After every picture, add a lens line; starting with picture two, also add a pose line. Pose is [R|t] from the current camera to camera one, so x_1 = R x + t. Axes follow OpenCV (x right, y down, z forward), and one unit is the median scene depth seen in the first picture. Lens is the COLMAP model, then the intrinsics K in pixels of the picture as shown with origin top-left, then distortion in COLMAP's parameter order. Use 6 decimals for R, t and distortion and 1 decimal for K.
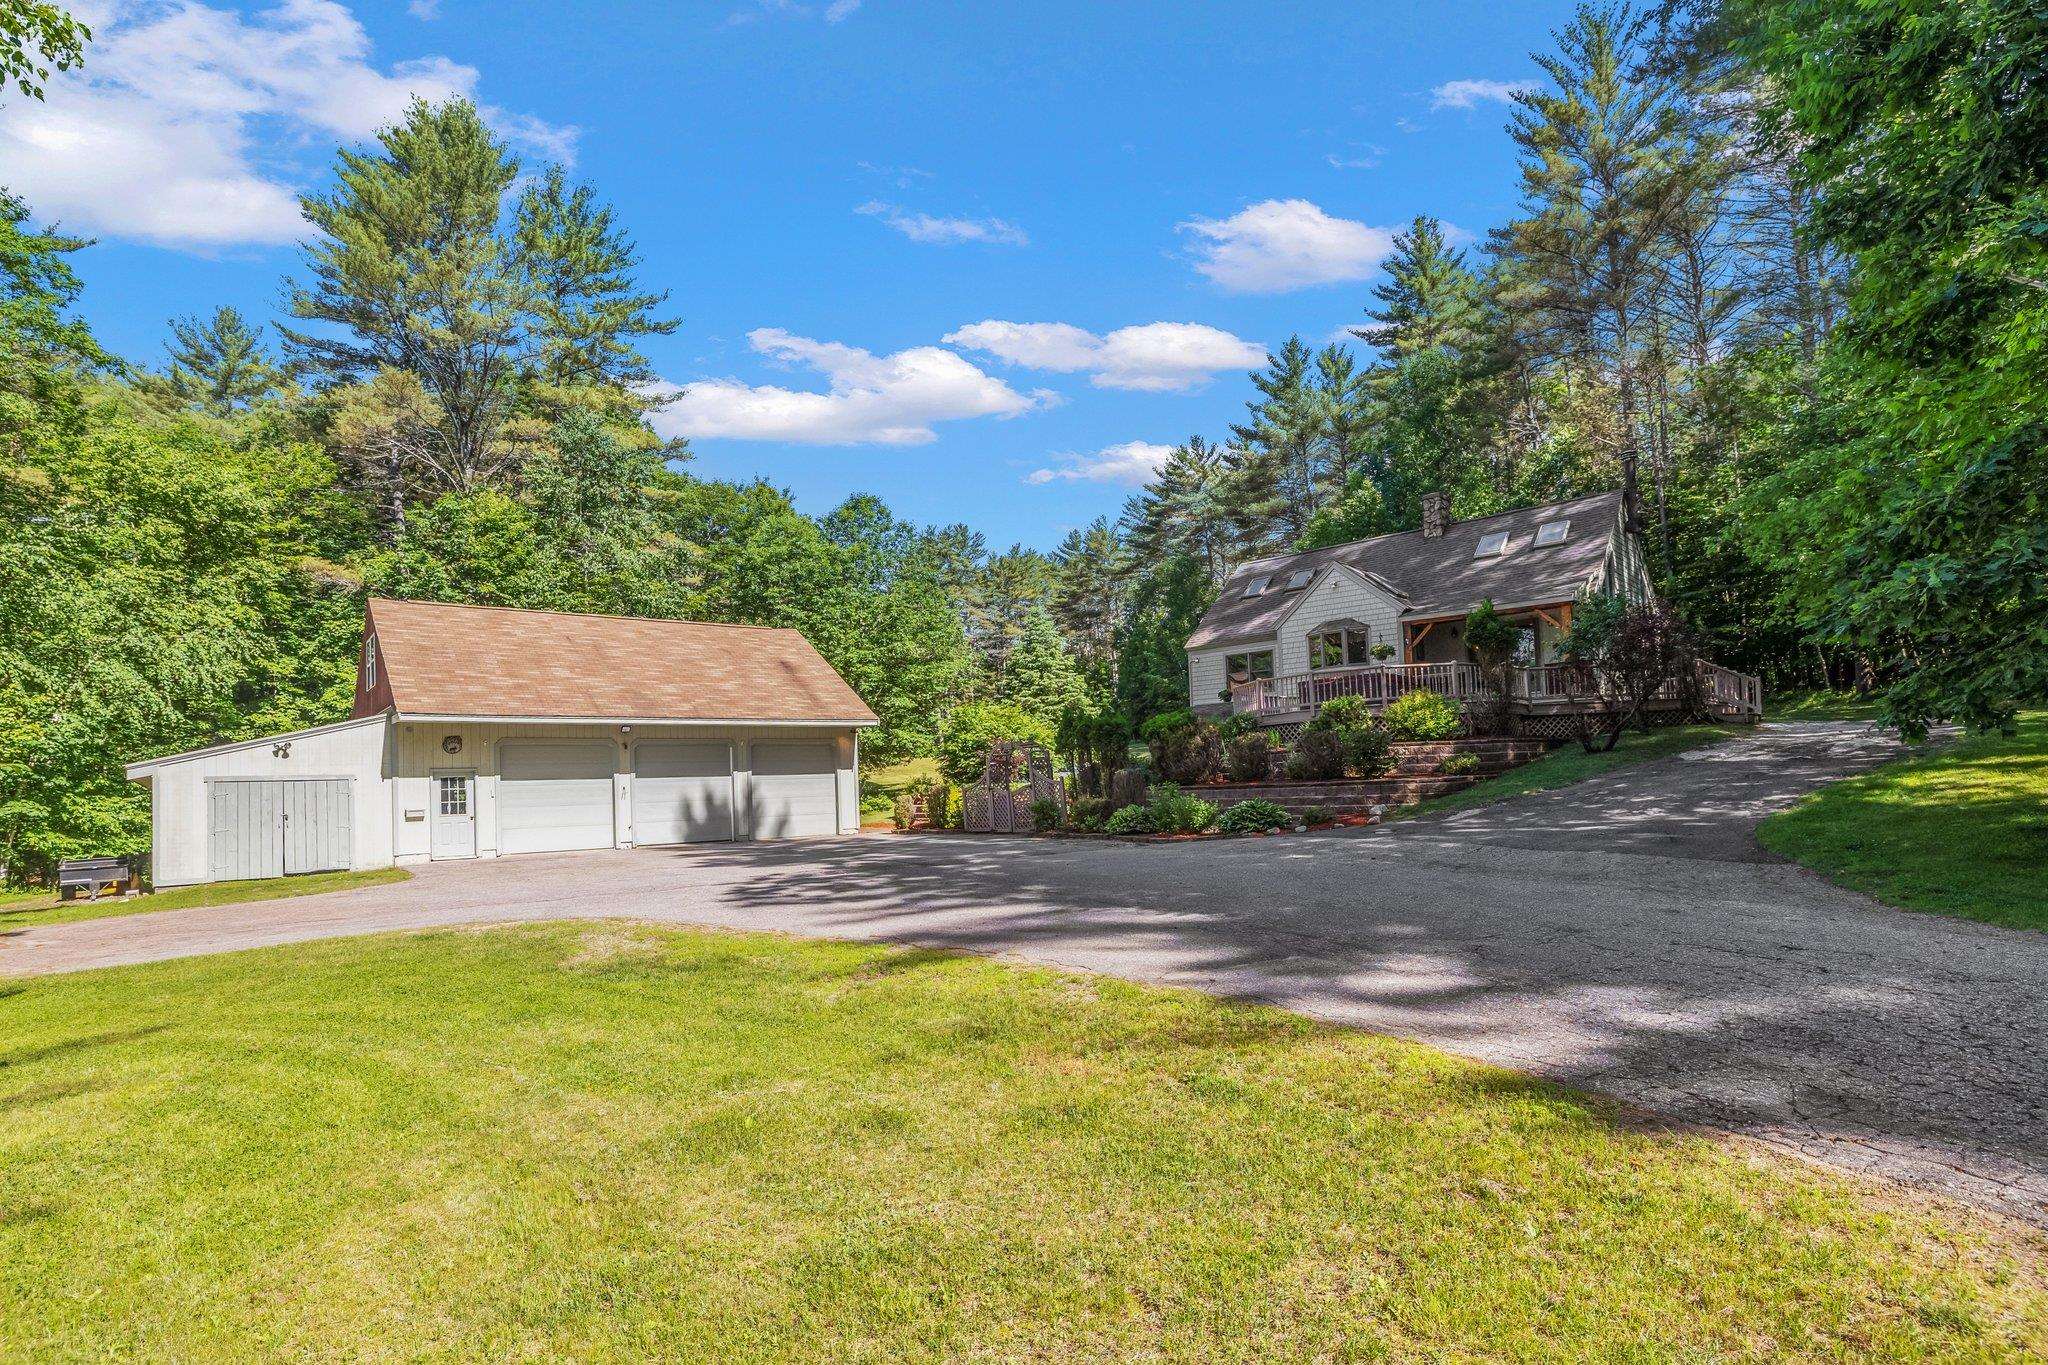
lens RADIAL K [[1021.3, 0, 986.7], [0, 1021.3, 741.4], [0, 0, 1]] dist [-0.001093, -0.000149]
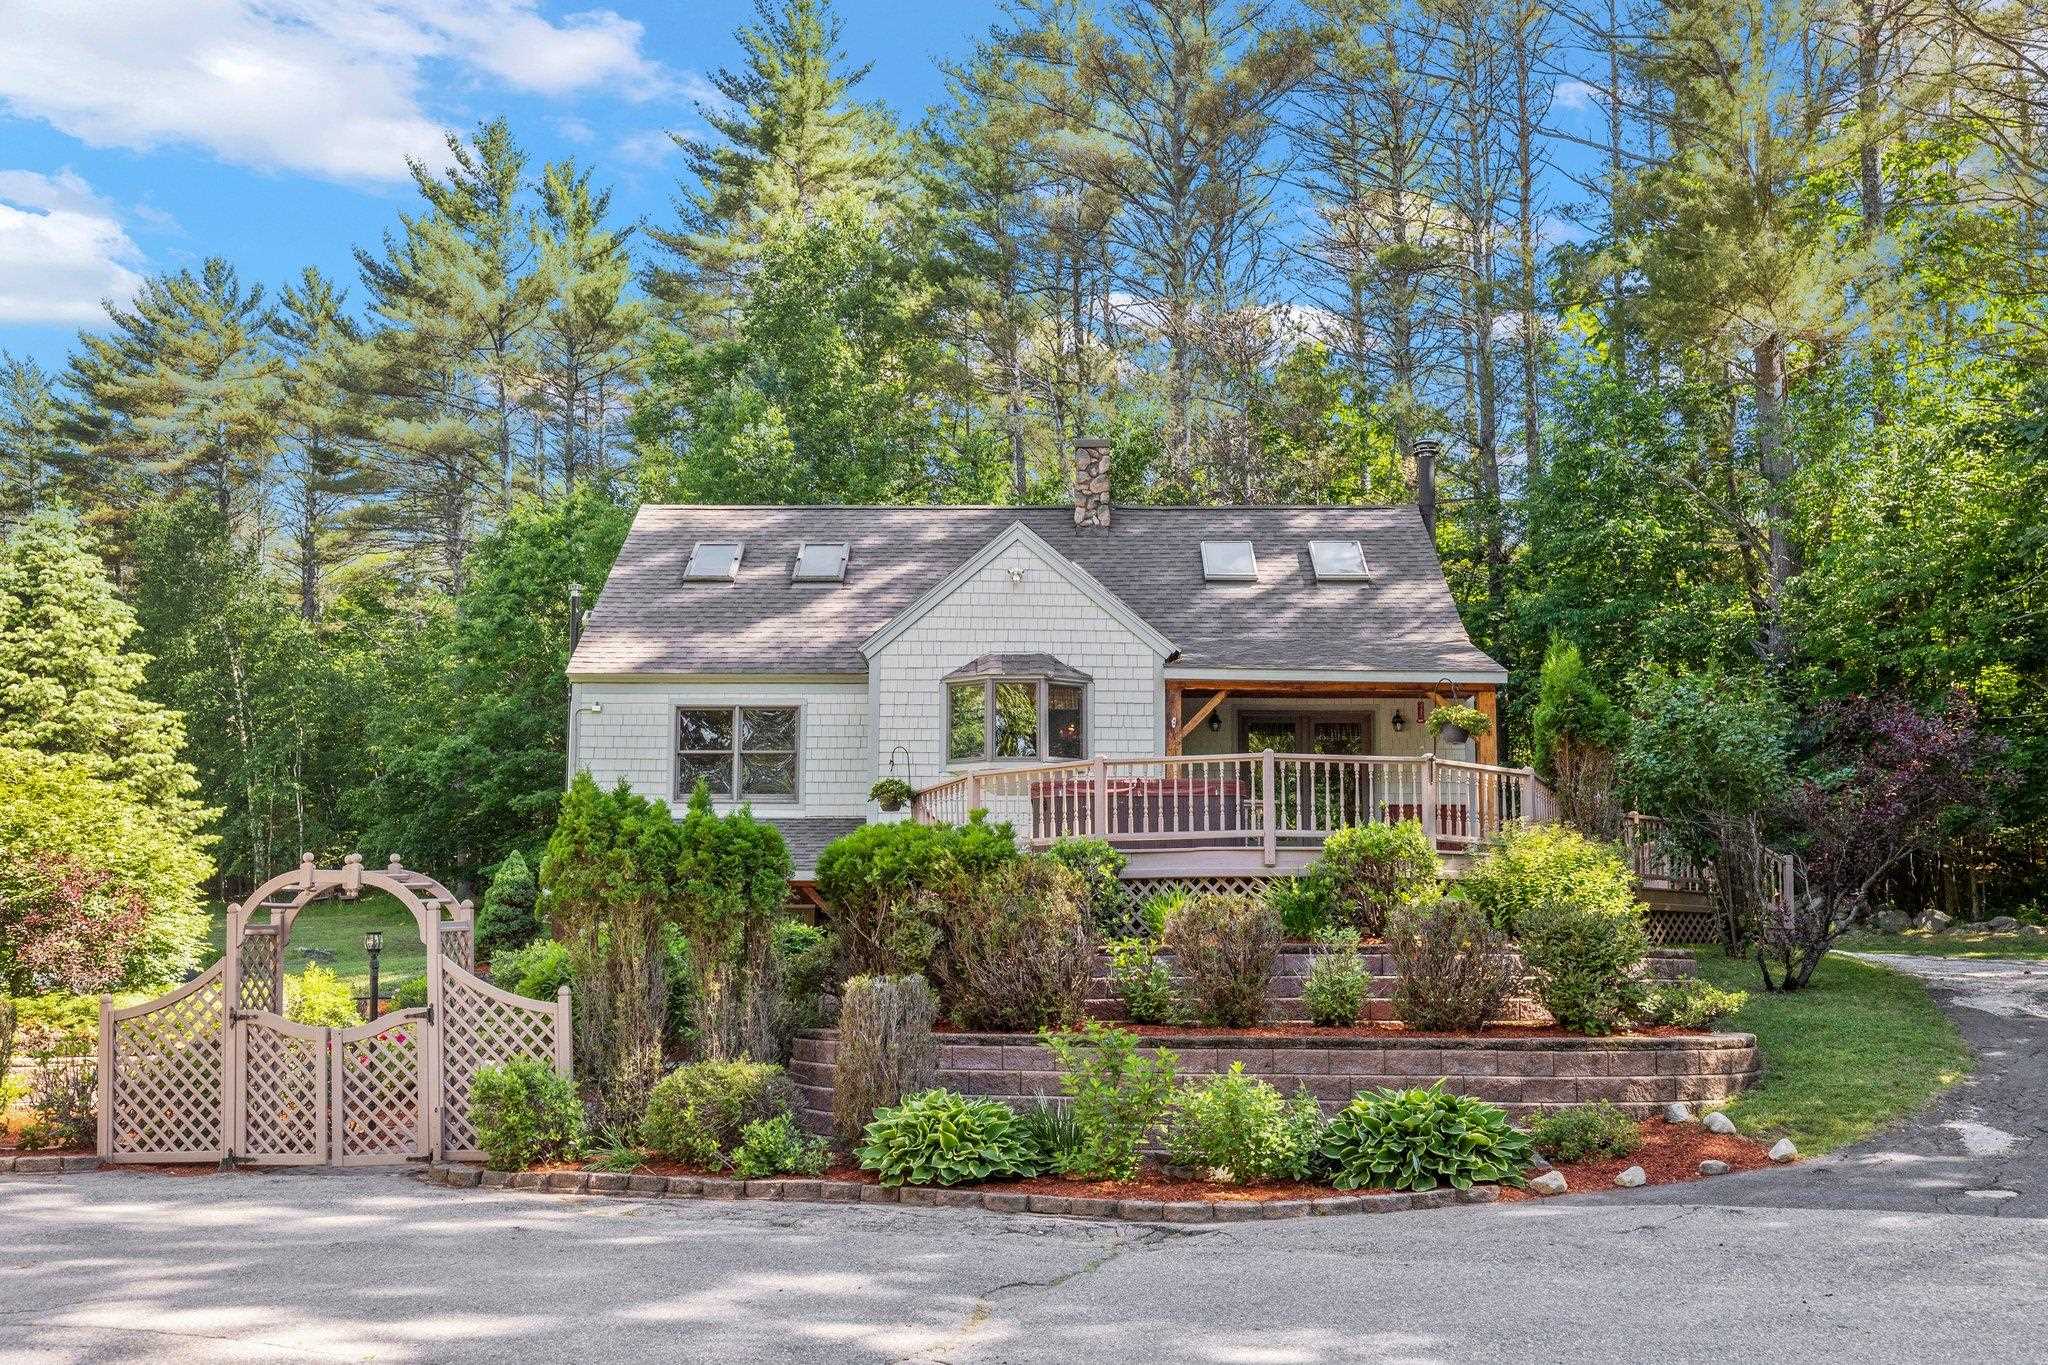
lens RADIAL K [[1836.3, 0, 1028.8], [0, 1836.3, 793.5], [0, 0, 1]] dist [0.009322, -0.001551]
pose [[0.740617, 0.113569, 0.662261, -0.172001], [-0.063012, 0.993008, -0.099821, 0.019316], [-0.668967, 0.032199, 0.742594, 0.411686]]
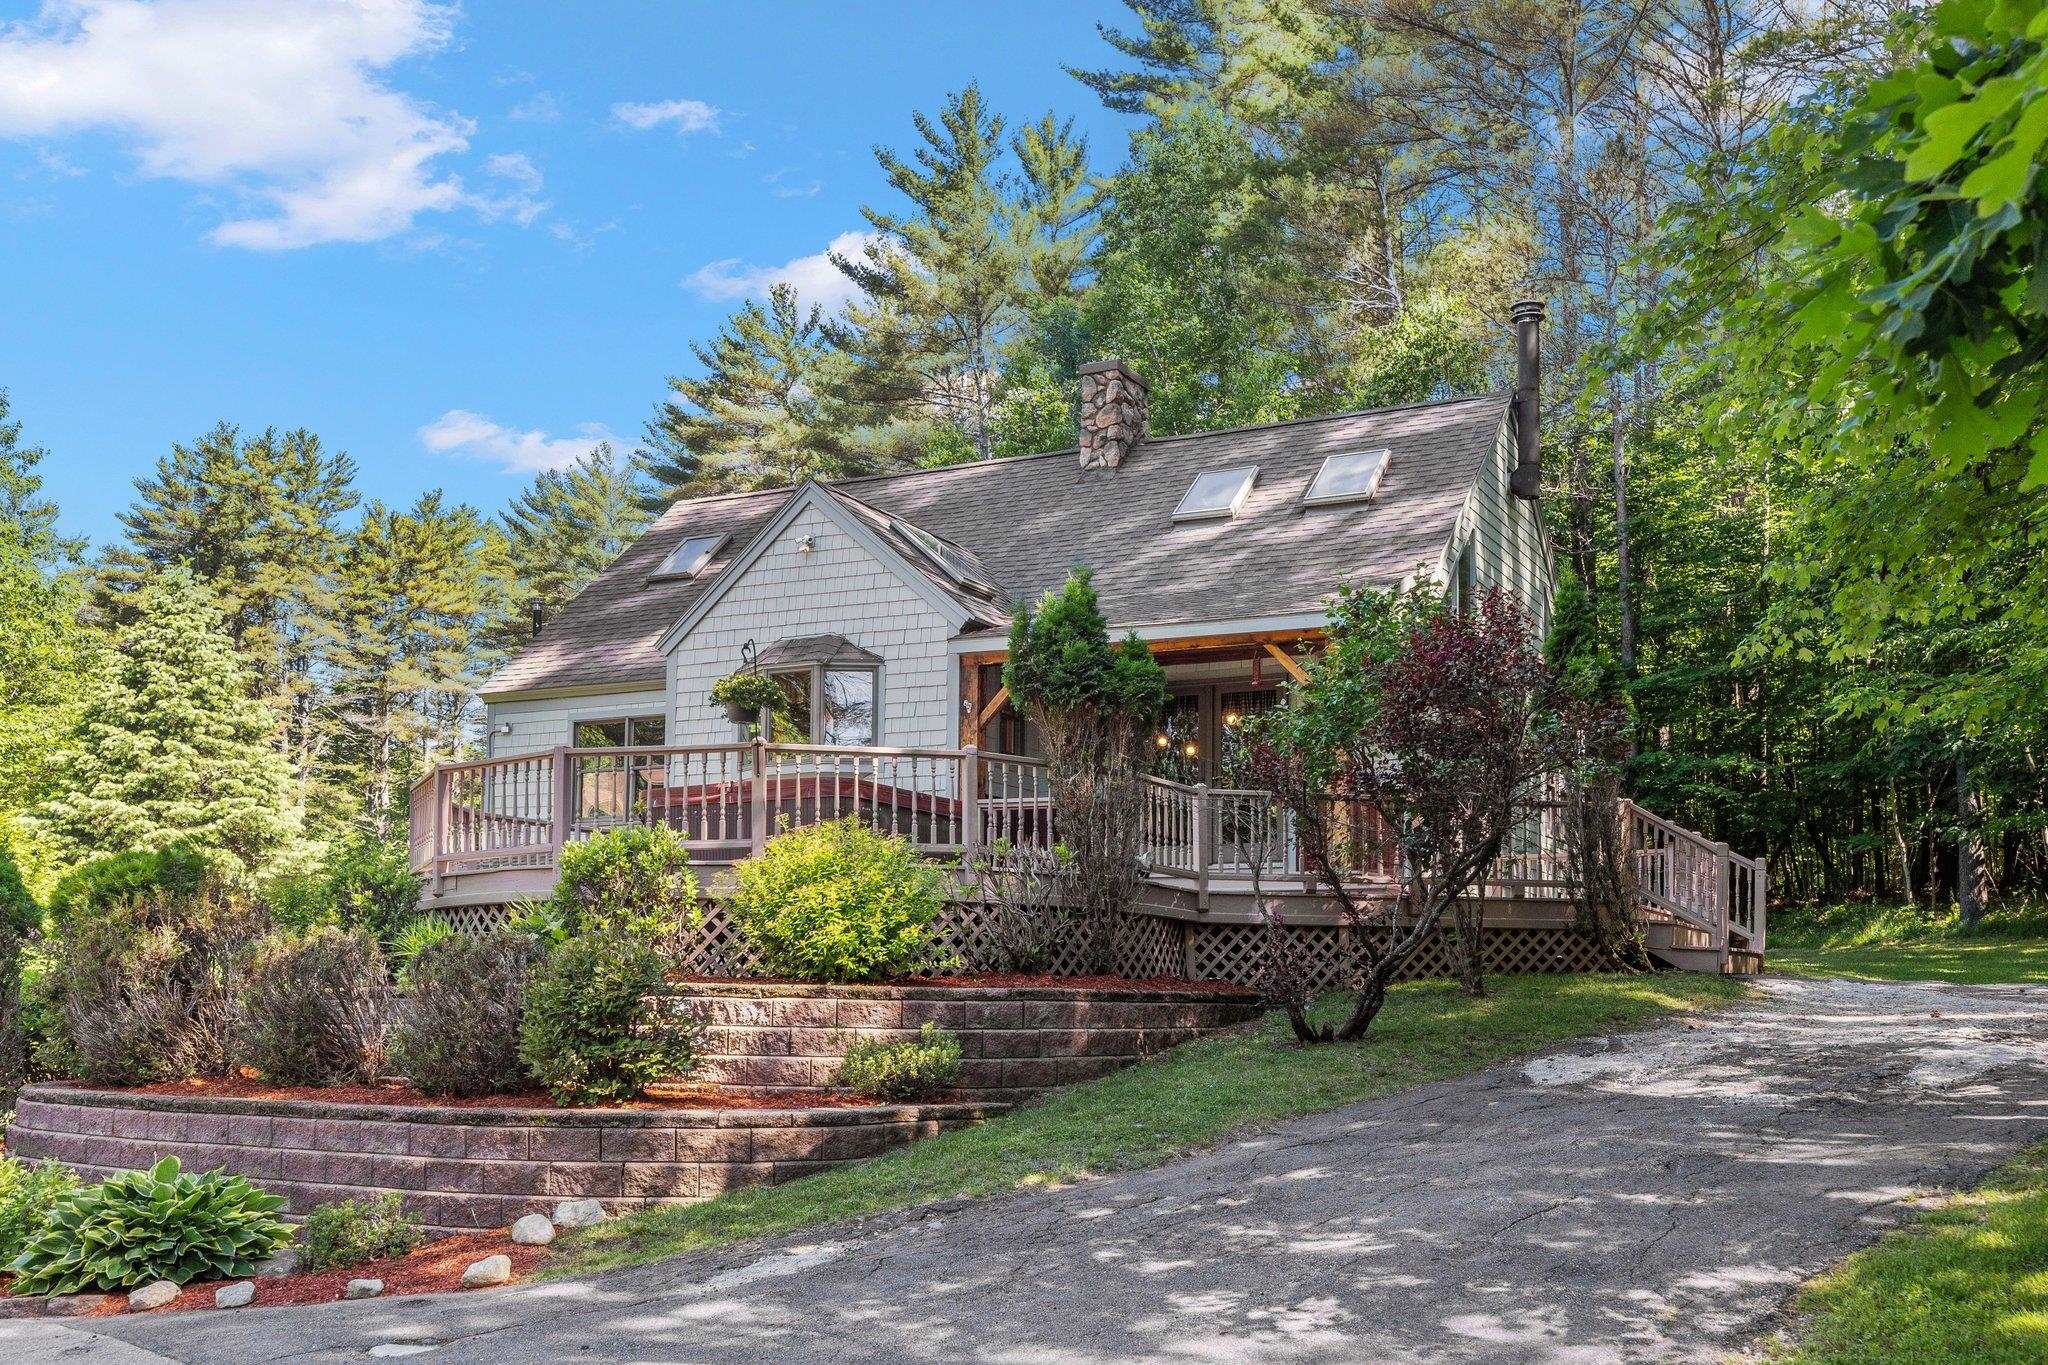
lens RADIAL K [[2053.1, 0, 1020.4], [0, 2053.1, 862.0], [0, 0, 1]] dist [0.002869, 0.007756]
pose [[0.958692, 0.065732, 0.276746, 0.215868], [-0.055795, 0.997488, -0.043638, -0.009239], [-0.278919, 0.026395, 0.959952, 0.262563]]
